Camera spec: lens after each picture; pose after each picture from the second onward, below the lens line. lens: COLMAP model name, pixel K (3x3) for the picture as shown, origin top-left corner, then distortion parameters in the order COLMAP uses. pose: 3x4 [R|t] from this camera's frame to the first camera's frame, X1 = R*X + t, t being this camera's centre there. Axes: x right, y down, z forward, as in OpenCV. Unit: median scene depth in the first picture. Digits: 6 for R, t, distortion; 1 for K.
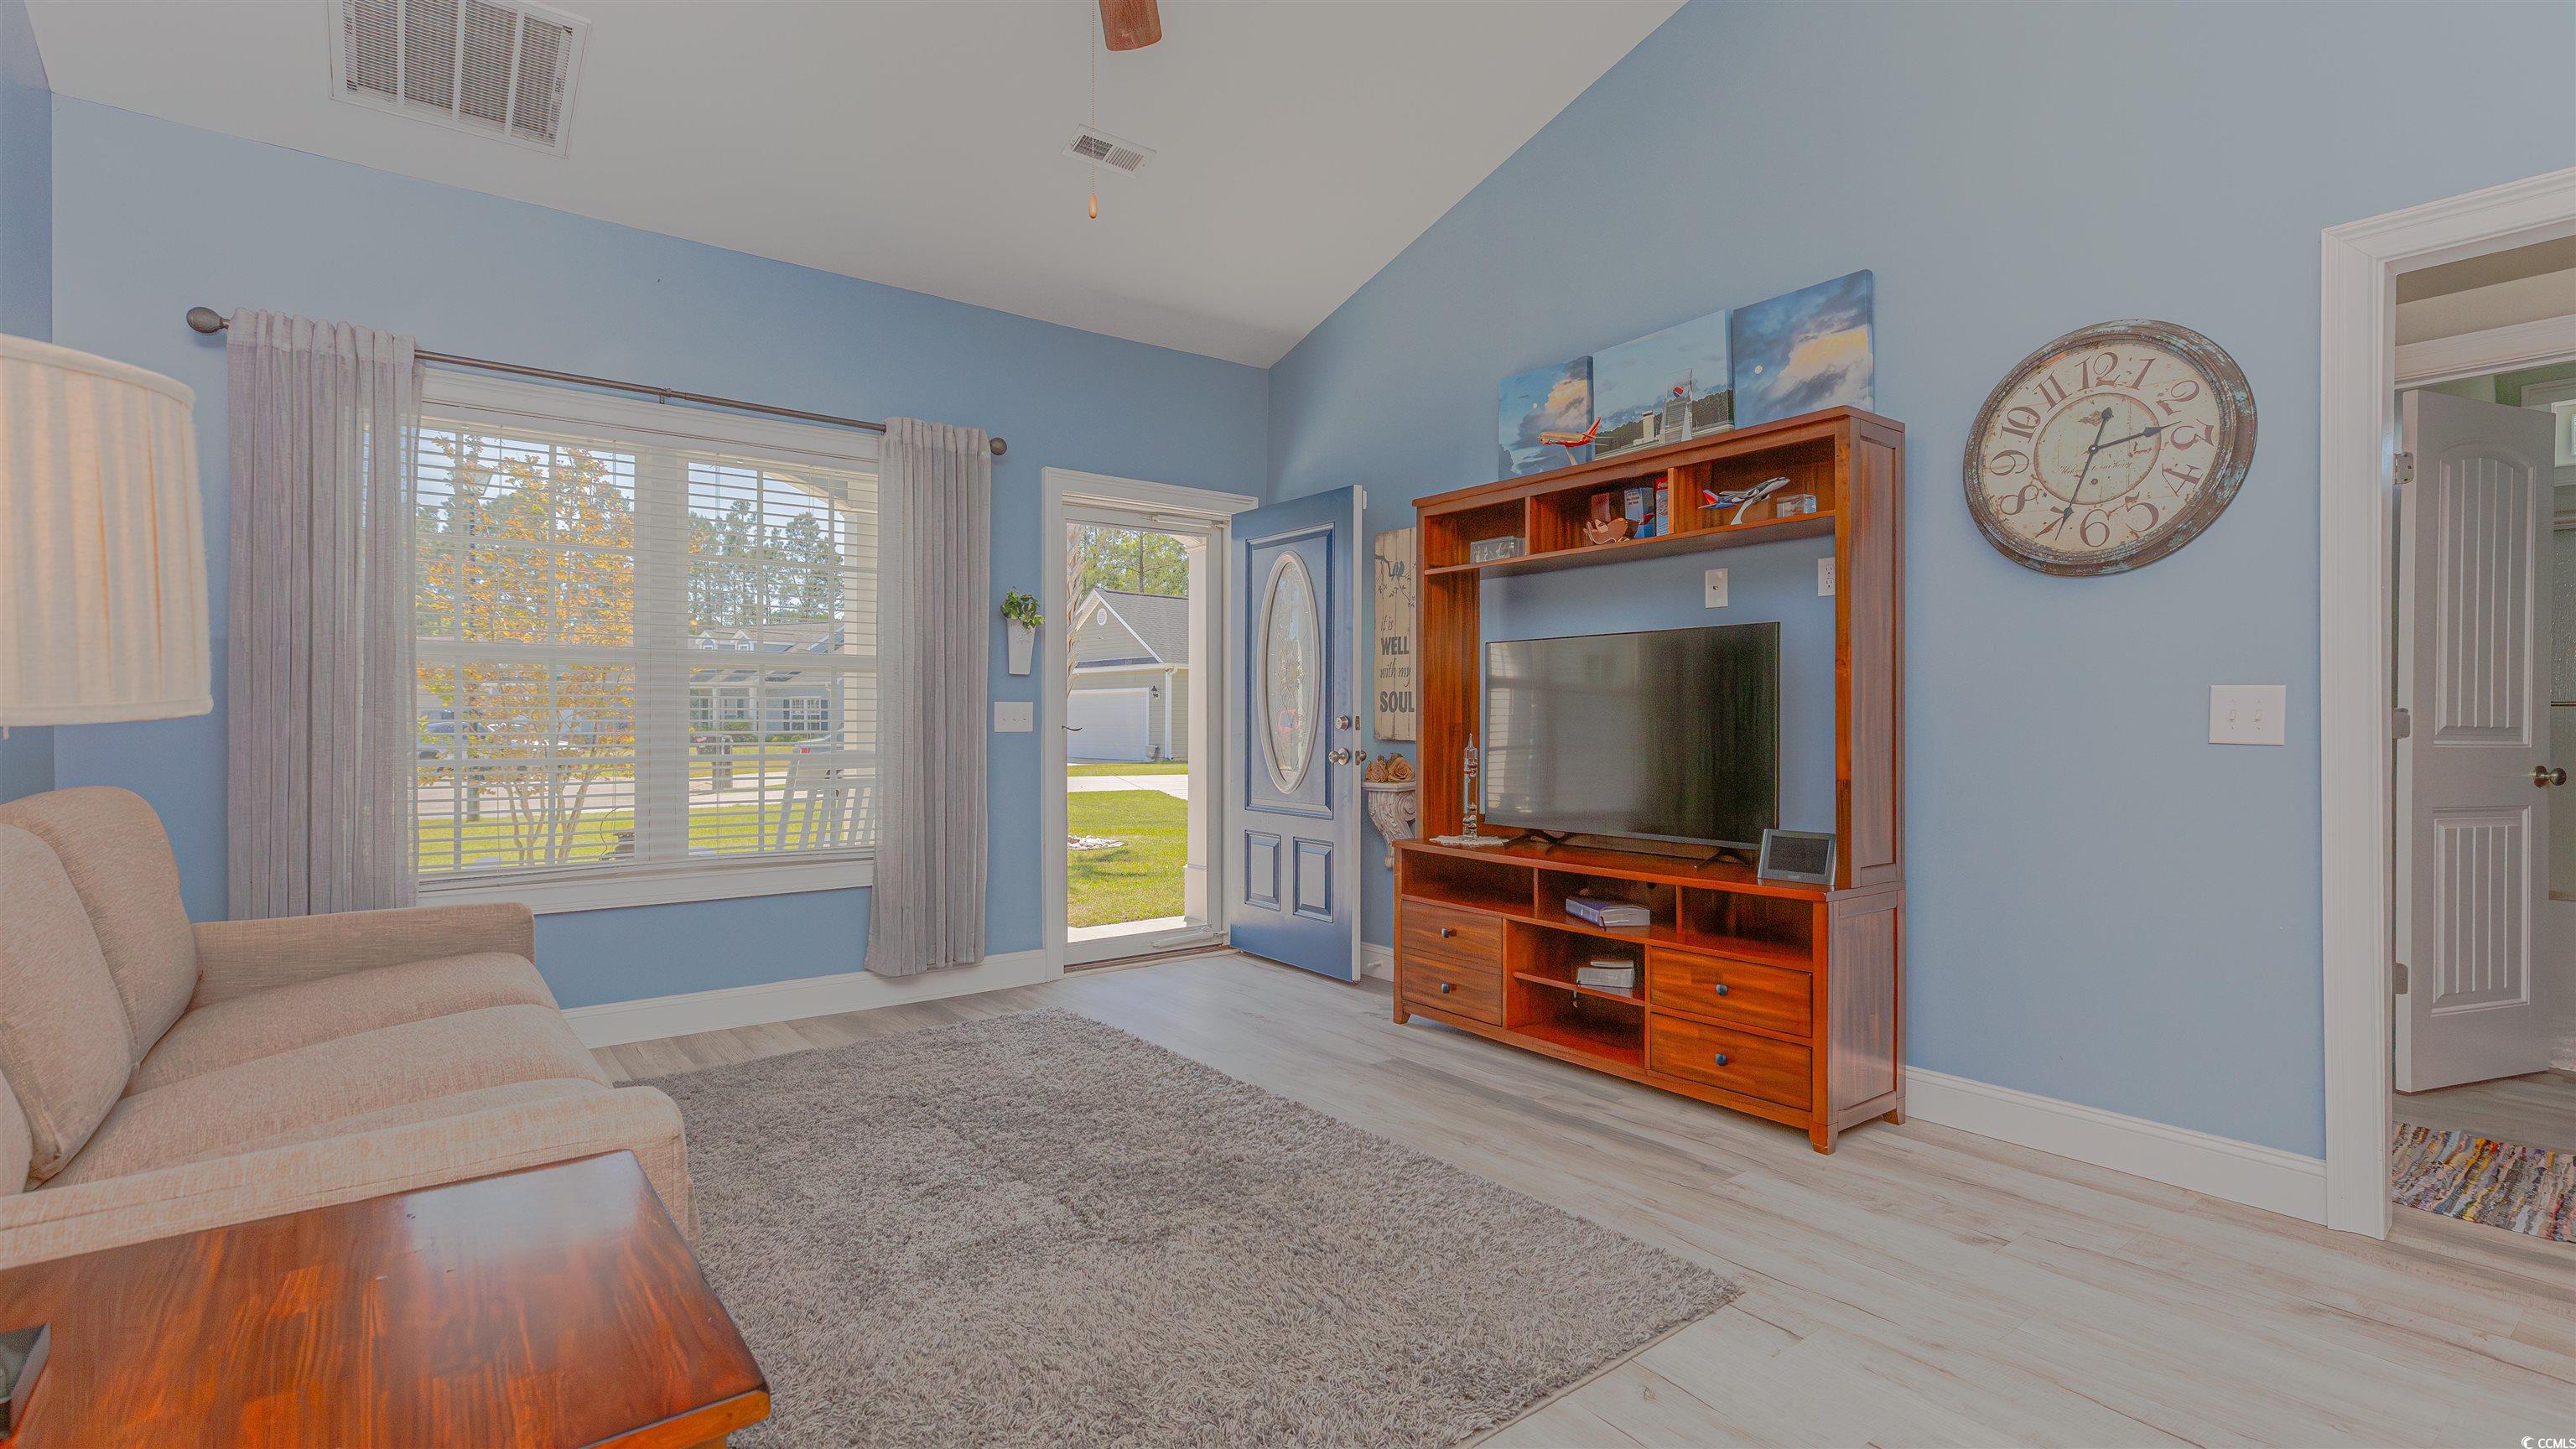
lens RADIAL K [[1178.3, 0, 1295.0], [0, 1178.3, 720.5], [0, 0, 1]] dist [0.004213, -0.000470]
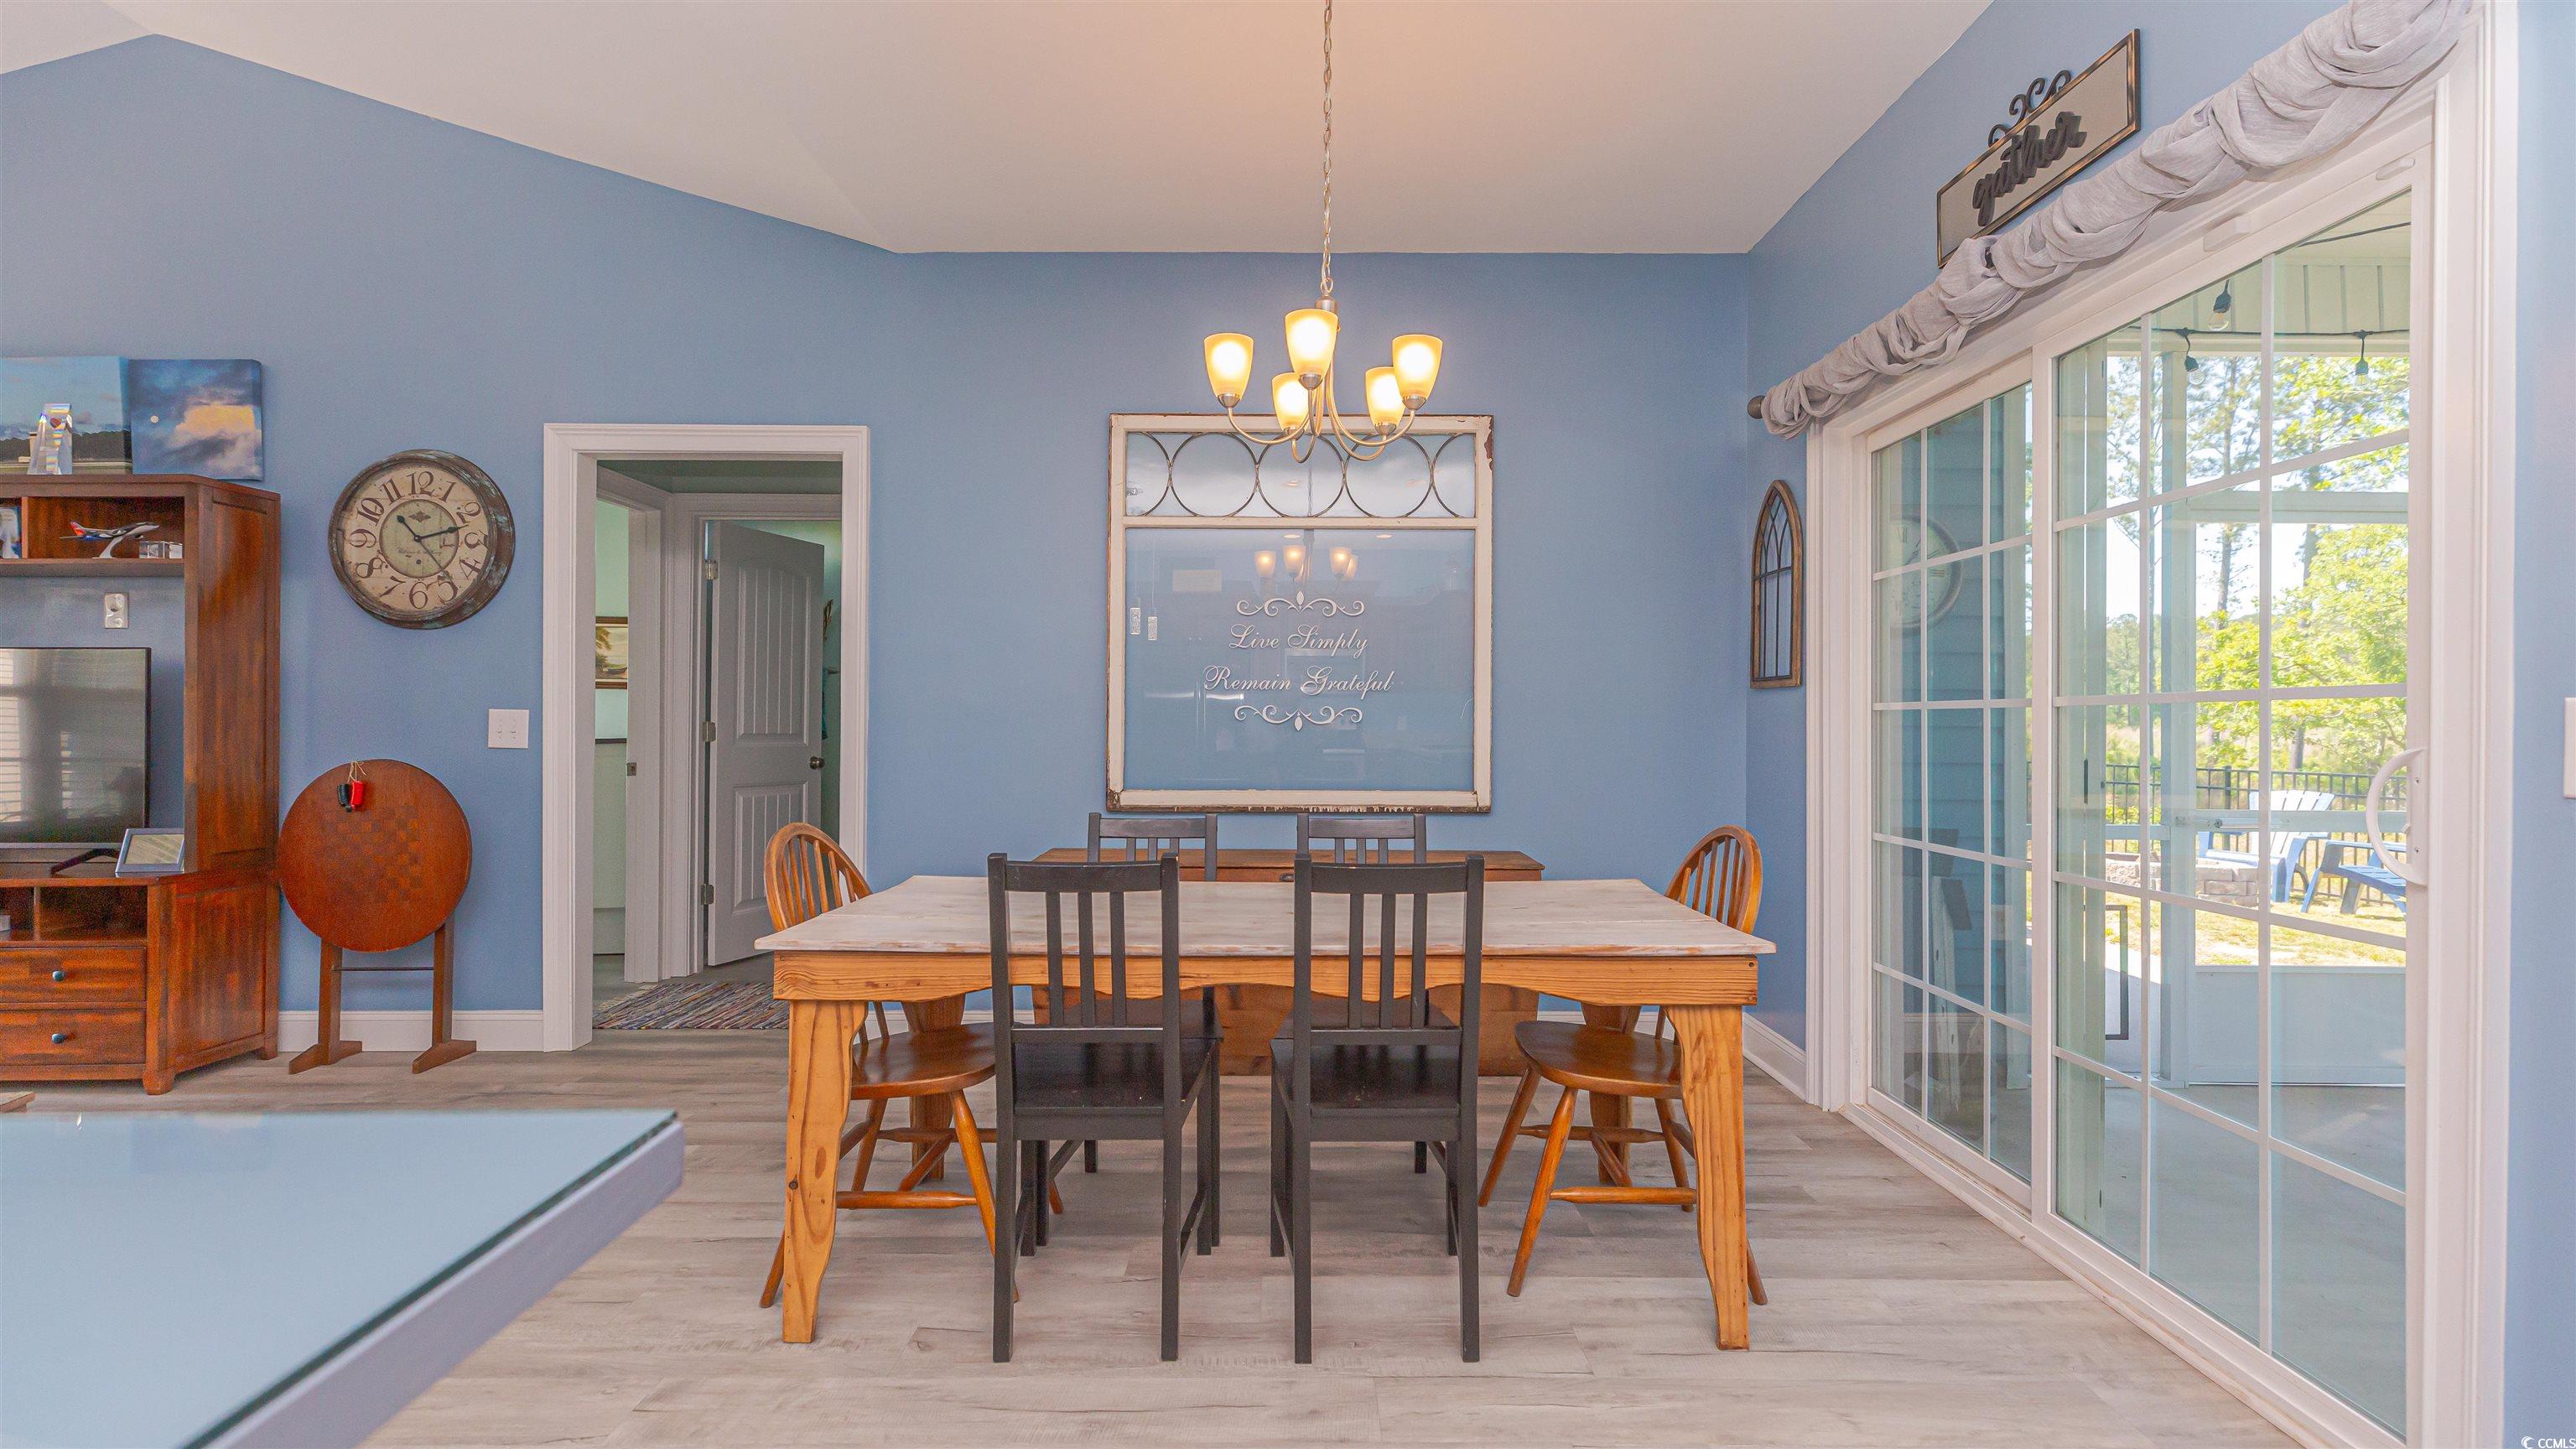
lens RADIAL K [[1170.2, 0, 1291.2], [0, 1170.2, 718.0], [0, 0, 1]] dist [0.009814, 0.000076]
pose [[0.612476, 0.002554, 0.790485, 0.173603], [0.000589, 0.999993, -0.003687, -0.009664], [-0.790489, 0.002724, 0.612470, -0.555384]]
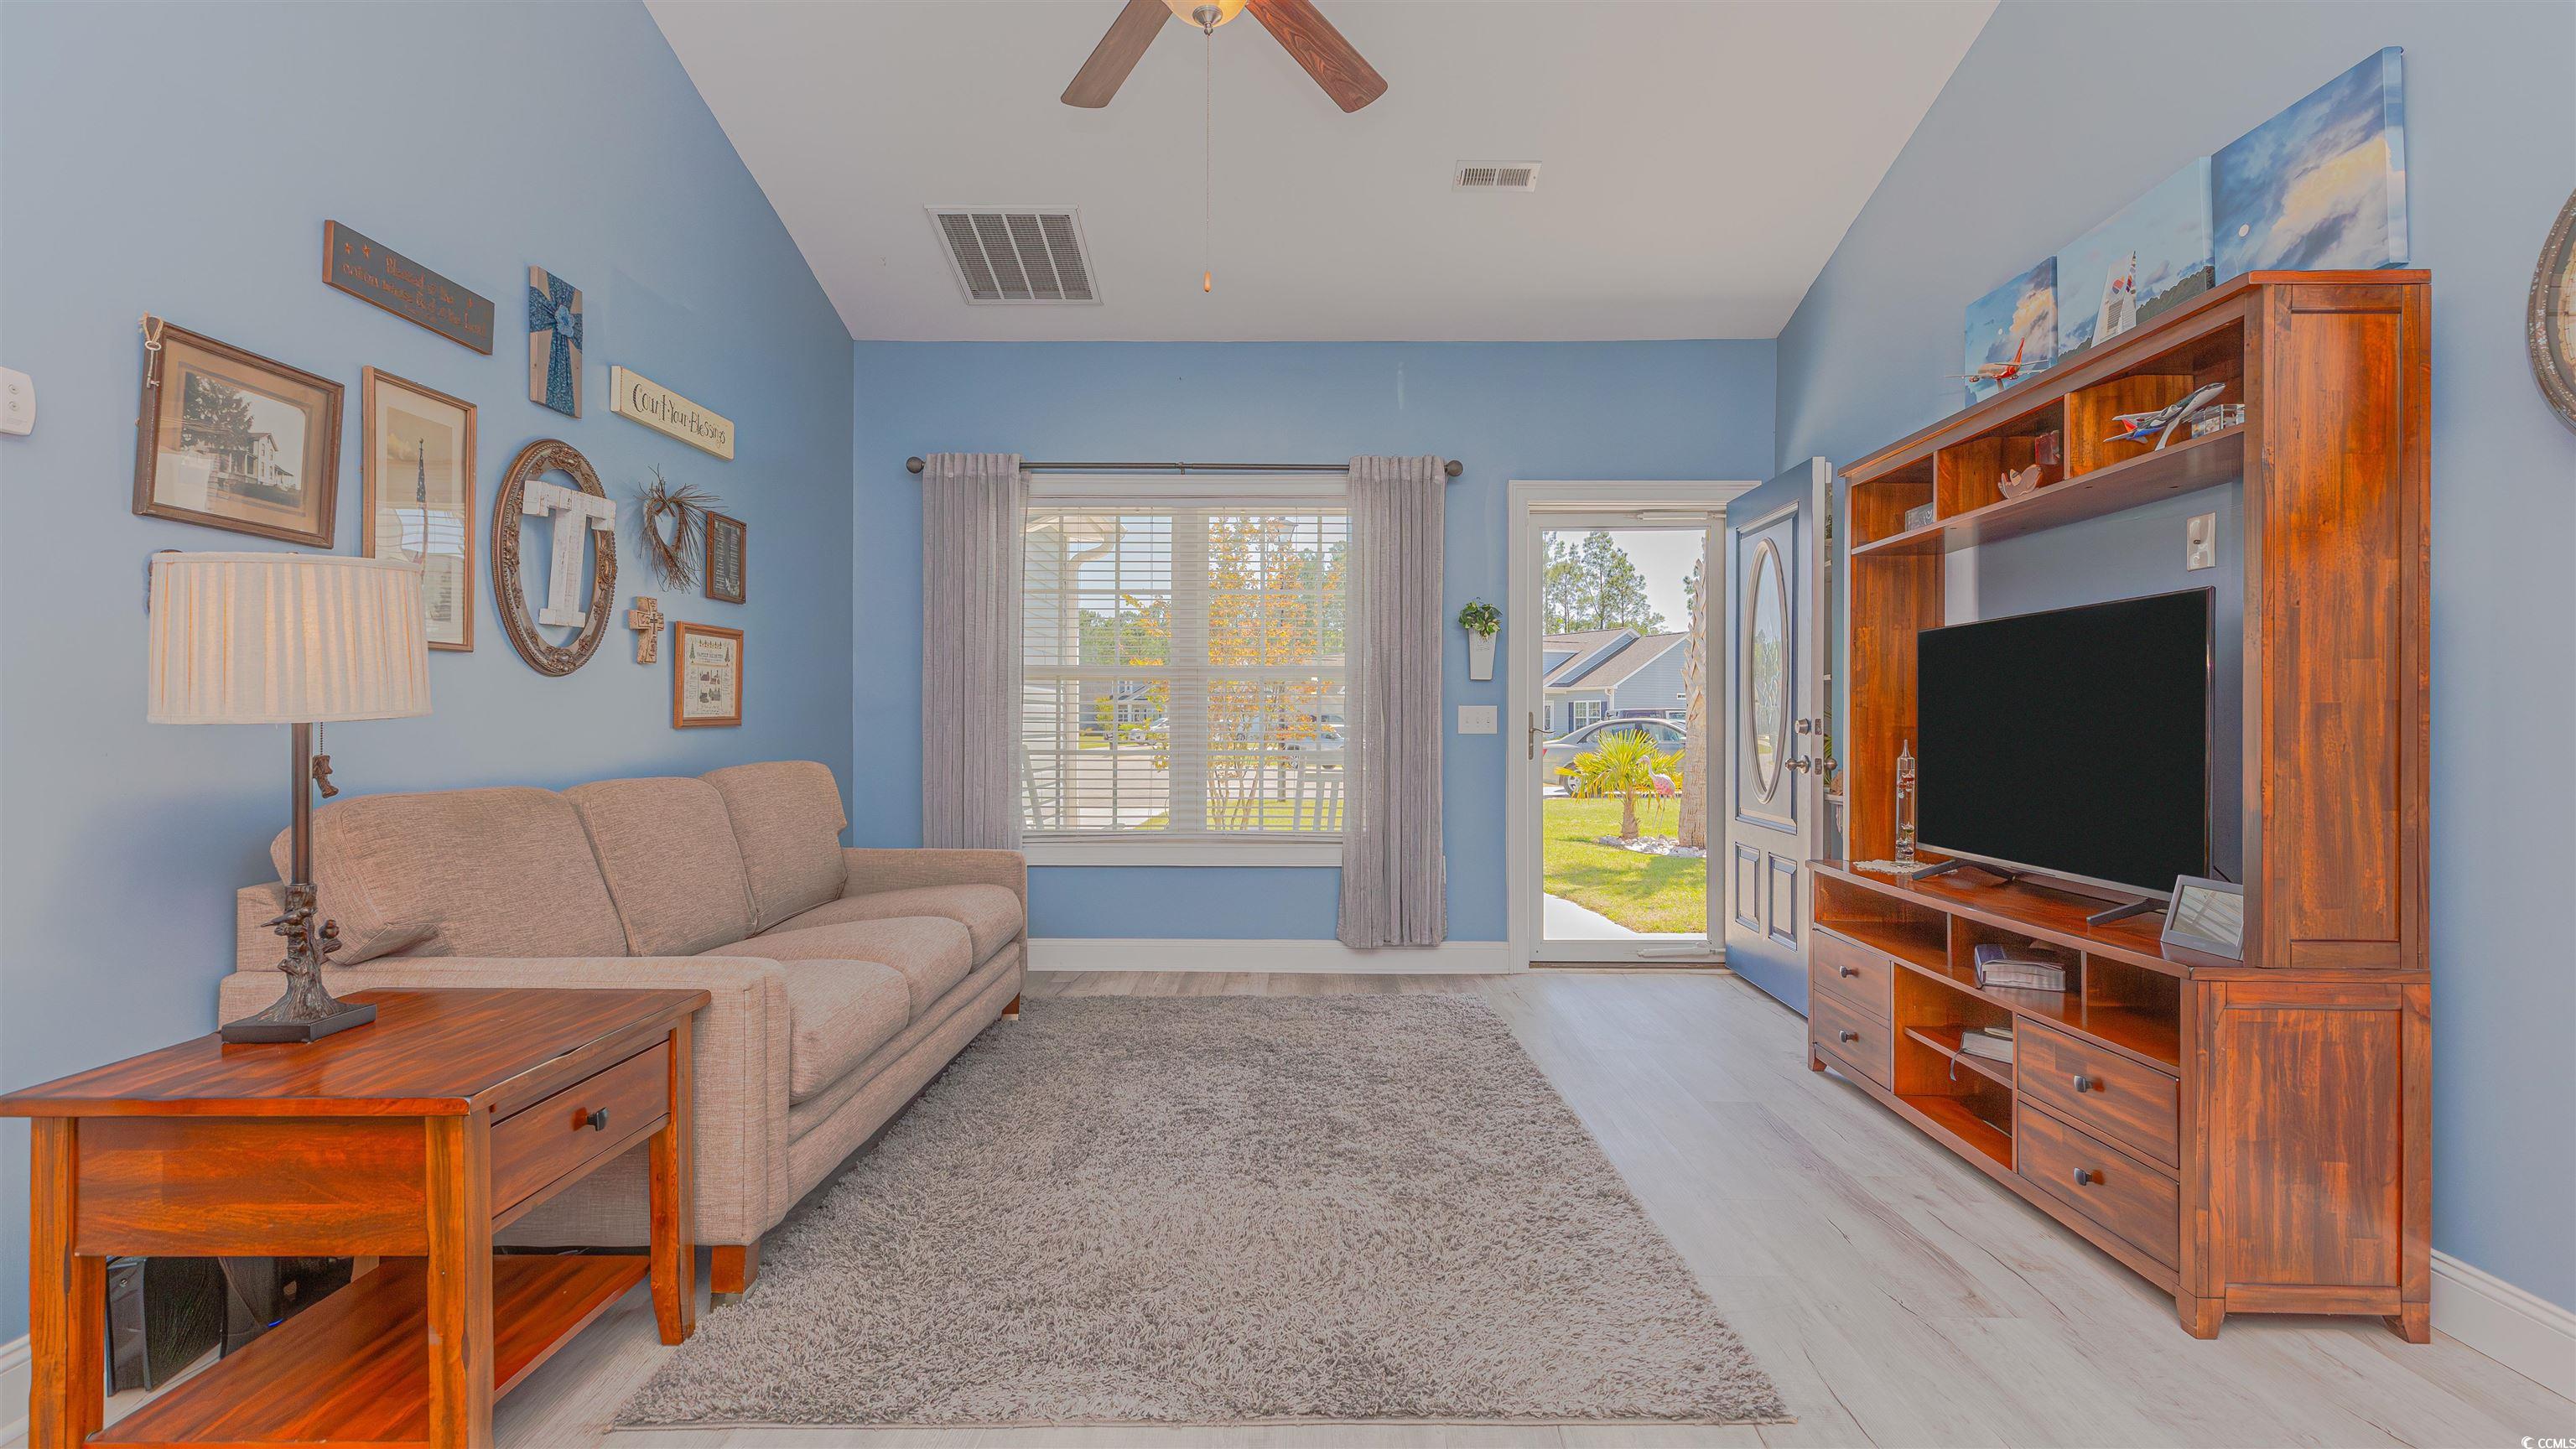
lens RADIAL K [[1170.2, 0, 1291.2], [0, 1170.2, 718.0], [0, 0, 1]] dist [0.009814, 0.000076]
pose [[0.785905, -0.001253, -0.618346, 0.393540], [-0.001633, 0.999990, -0.004101, -0.000053], [0.618345, 0.004232, 0.785895, 0.091341]]
